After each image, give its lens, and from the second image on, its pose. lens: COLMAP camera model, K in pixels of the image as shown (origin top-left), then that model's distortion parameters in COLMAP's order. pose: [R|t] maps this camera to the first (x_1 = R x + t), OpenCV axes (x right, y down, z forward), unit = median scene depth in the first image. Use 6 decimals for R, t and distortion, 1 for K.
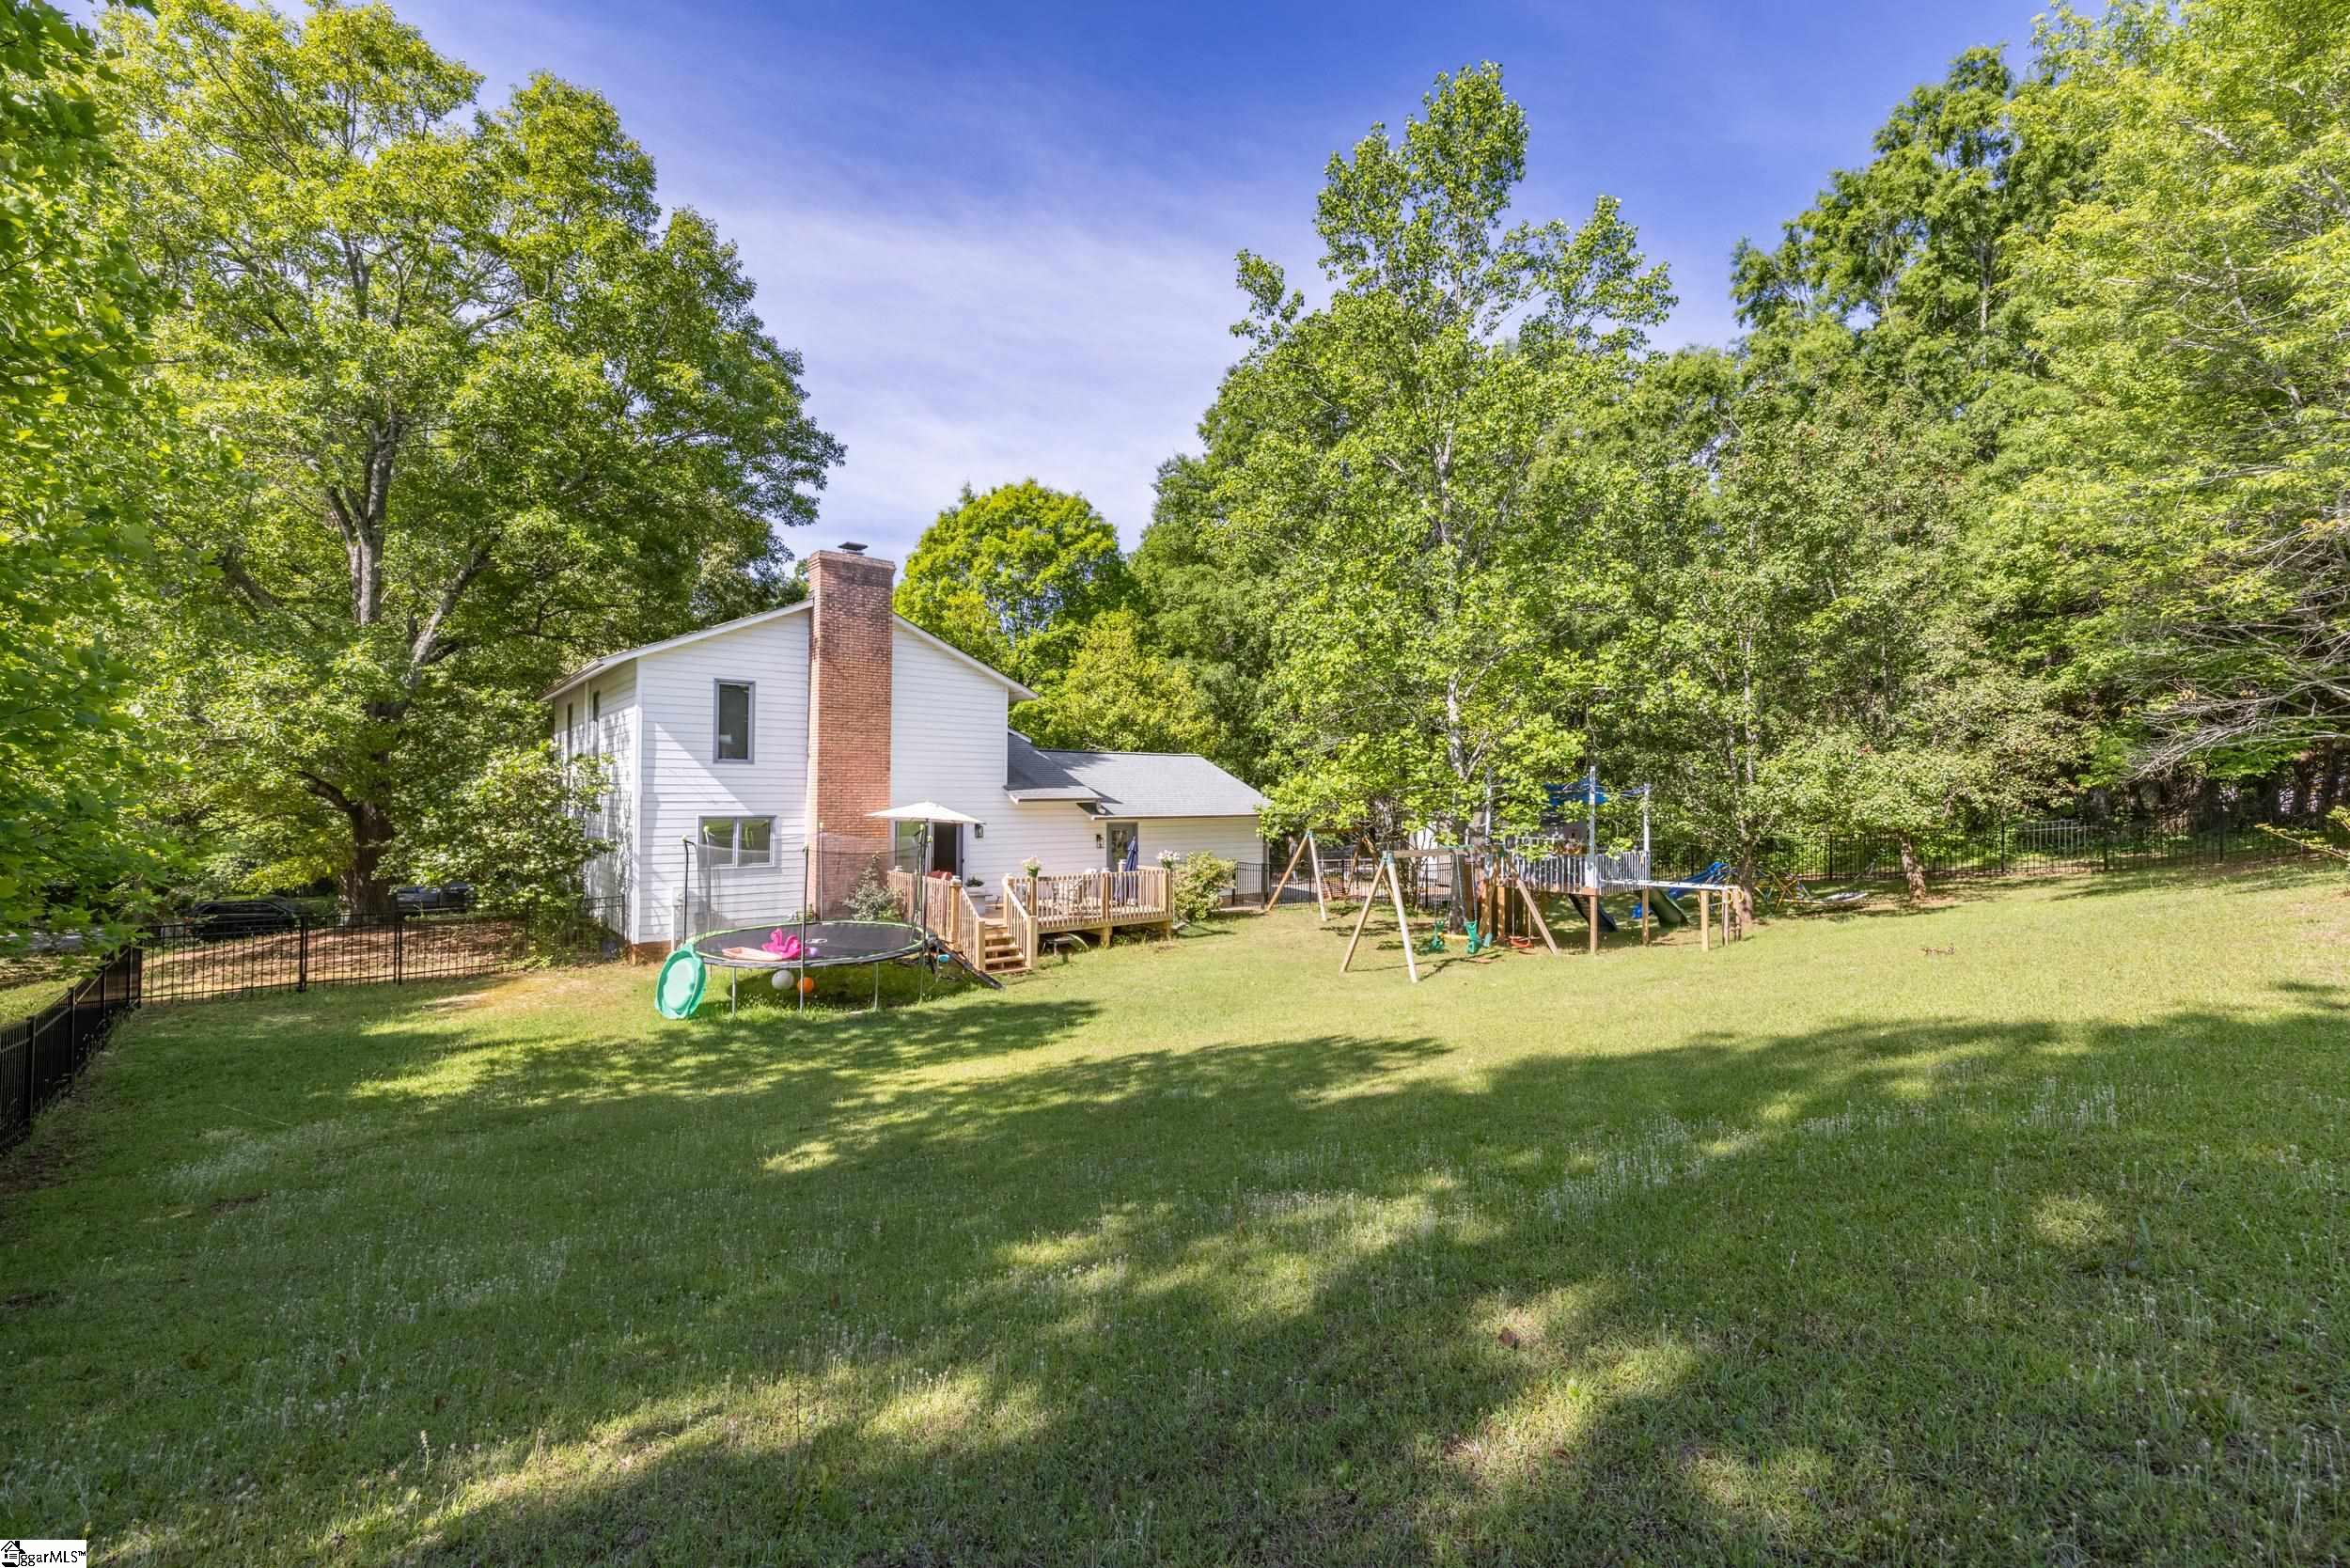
lens RADIAL K [[1016.5, 0, 1157.1], [0, 1016.5, 780.5], [0, 0, 1]] dist [0.001718, -0.000345]
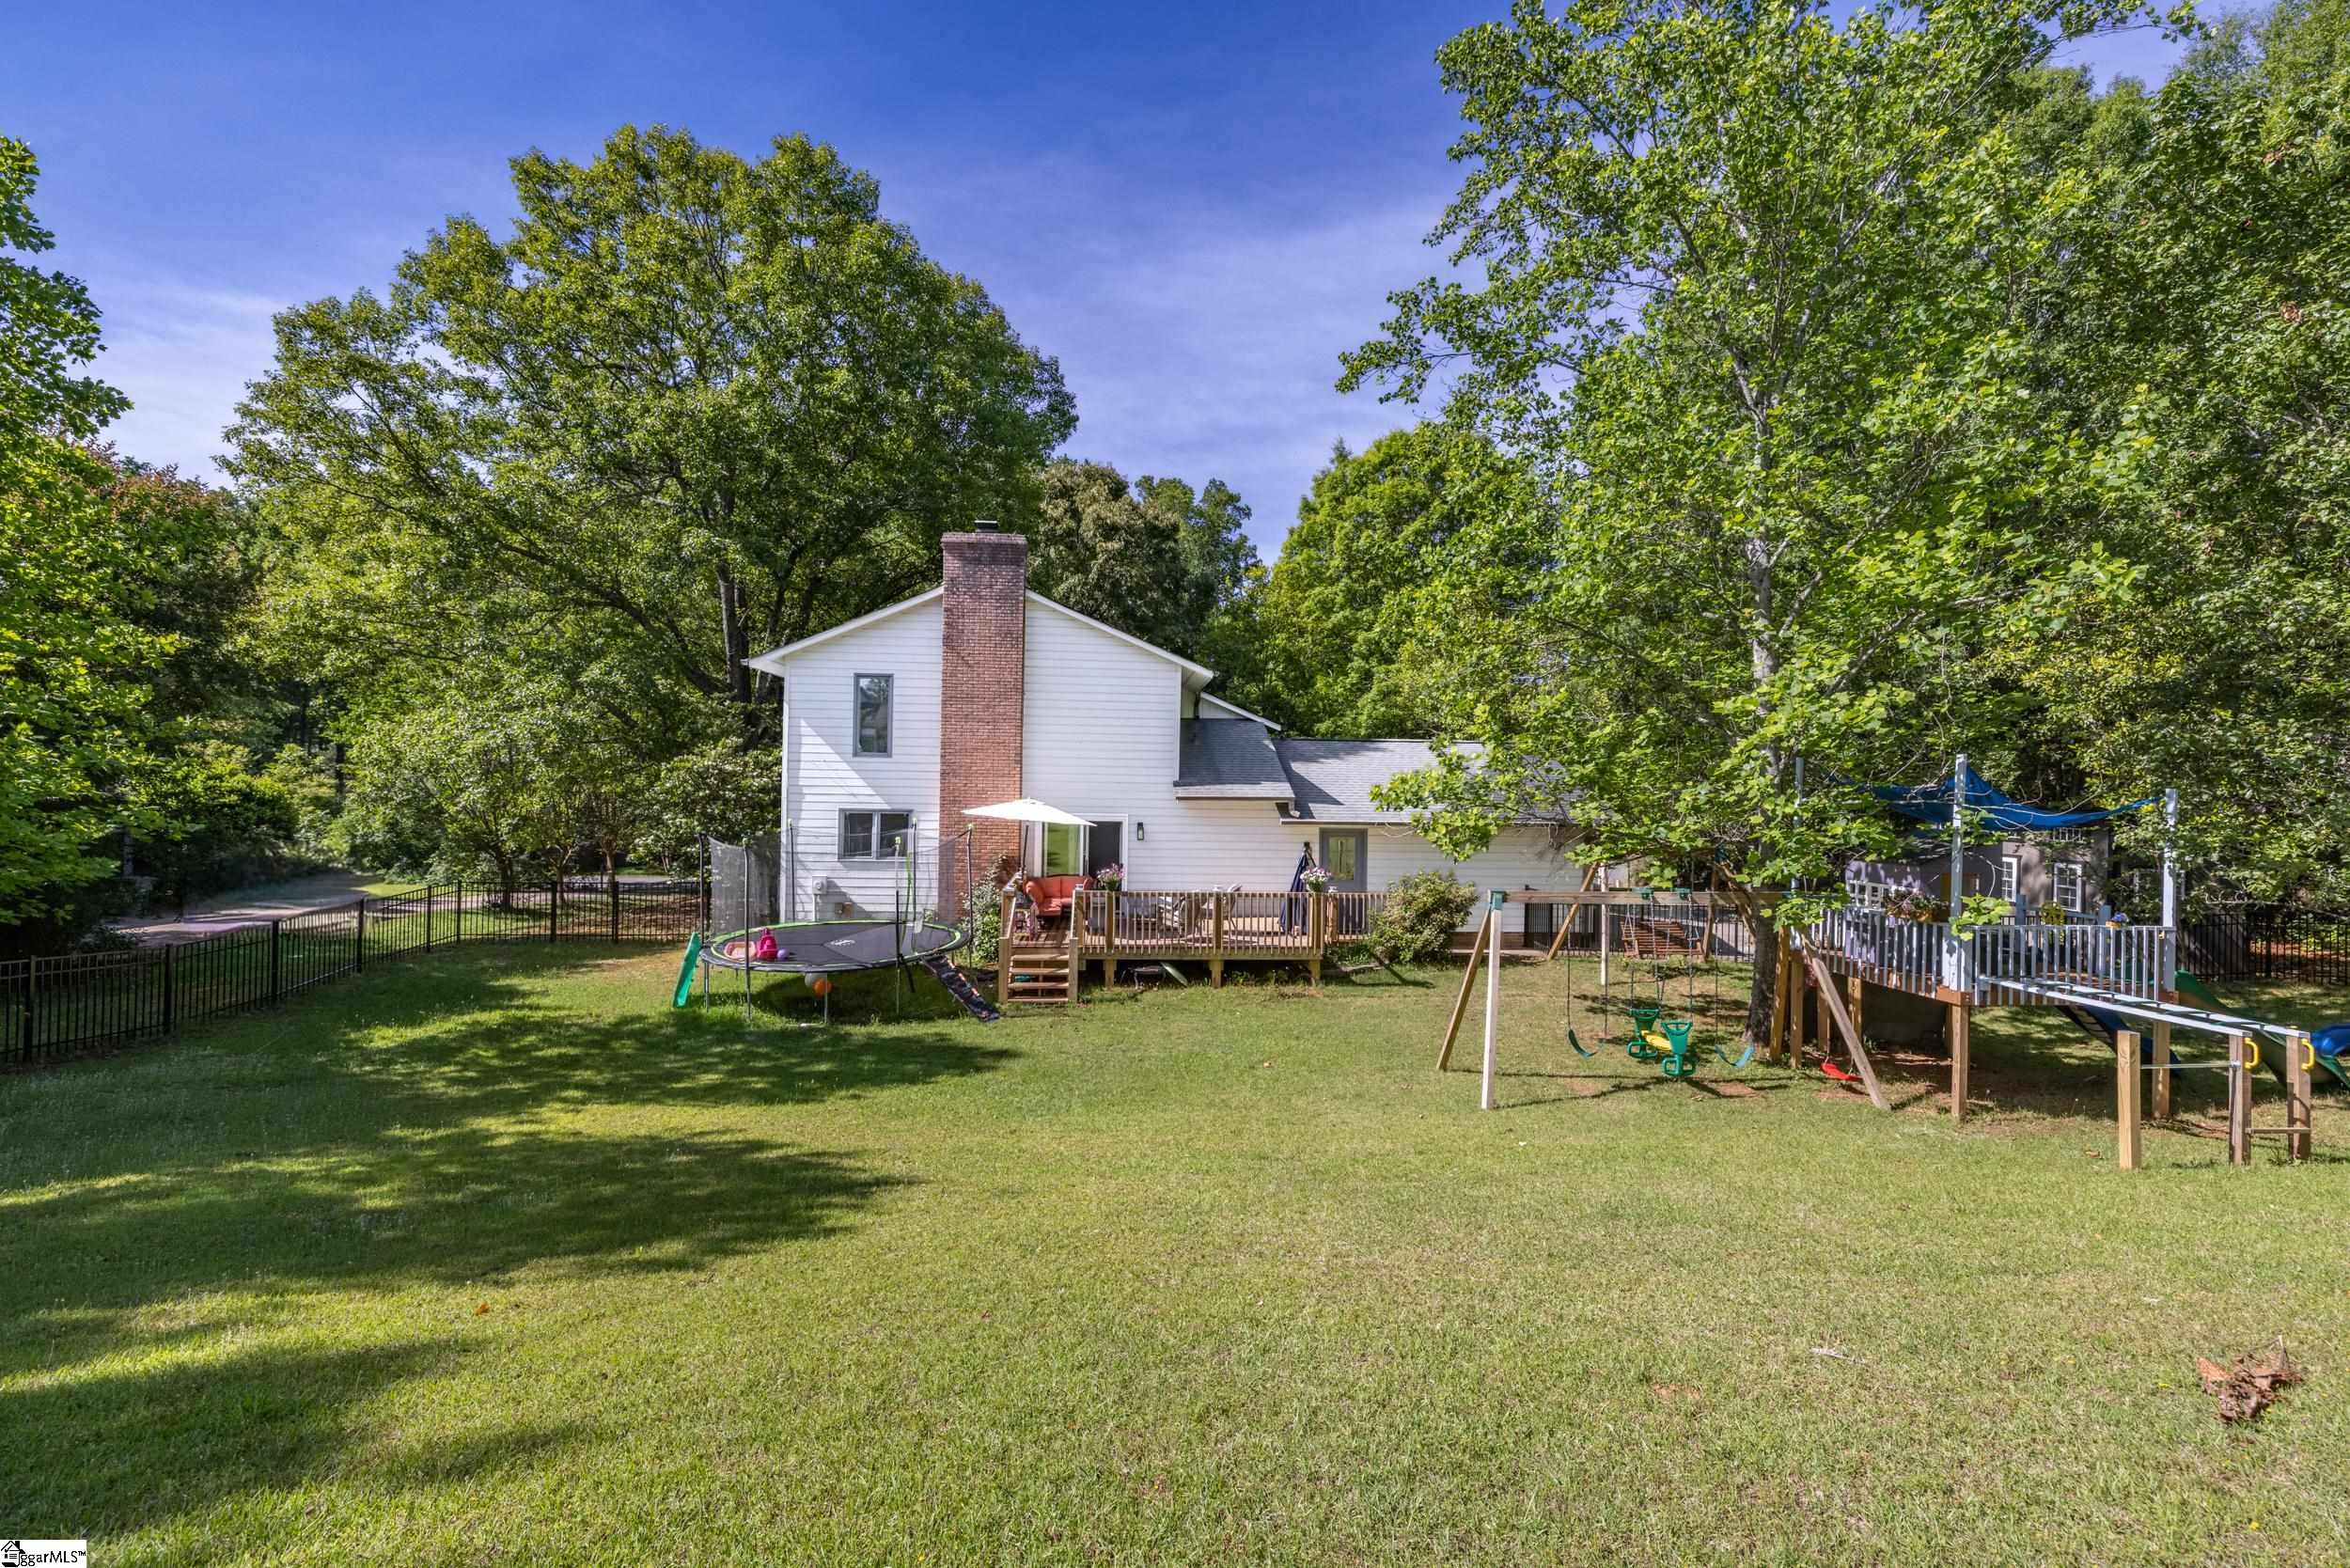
lens RADIAL K [[1016.5, 0, 1177.9], [0, 1016.5, 782.5], [0, 0, 1]] dist [0.001718, -0.000345]
pose [[0.807212, 0.008824, -0.590196, 0.400500], [-0.002848, 0.999935, 0.011055, -0.003303], [0.590255, -0.007243, 0.807184, 0.345650]]
